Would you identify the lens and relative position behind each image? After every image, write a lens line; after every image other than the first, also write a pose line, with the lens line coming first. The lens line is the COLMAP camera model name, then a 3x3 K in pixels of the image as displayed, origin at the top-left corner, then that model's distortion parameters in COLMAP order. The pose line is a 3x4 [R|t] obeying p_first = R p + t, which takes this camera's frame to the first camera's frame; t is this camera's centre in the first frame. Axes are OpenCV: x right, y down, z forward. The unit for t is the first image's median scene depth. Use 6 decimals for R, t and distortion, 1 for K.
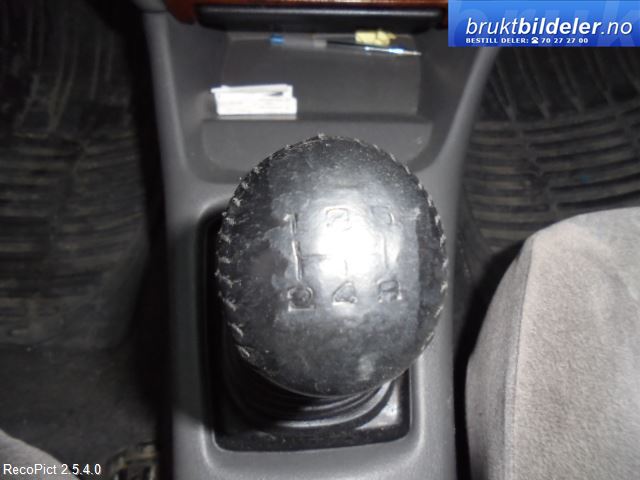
lens RADIAL K [[473.7, 0, 320.0], [0, 473.7, 240.0], [0, 0, 1]] dist [-0.052467, 0.007392]
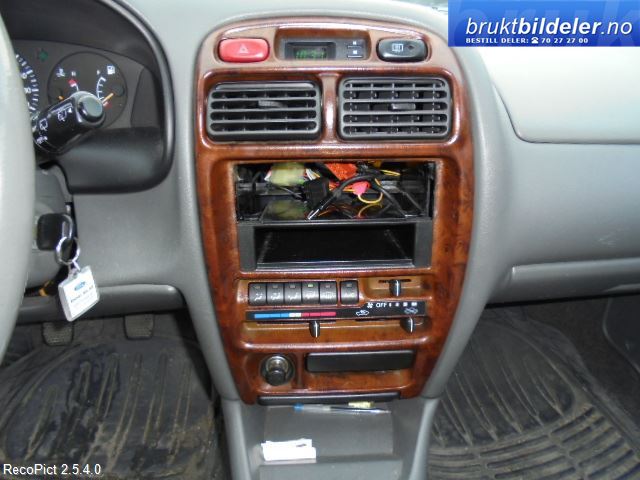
lens RADIAL K [[473.7, 0, 320.0], [0, 473.7, 240.0], [0, 0, 1]] dist [-0.052467, 0.007392]
pose [[0.998342, -0.033543, 0.046782, -0.048439], [0.054965, 0.796915, -0.601586, 0.048378], [-0.017102, 0.603160, 0.797437, -0.372646]]
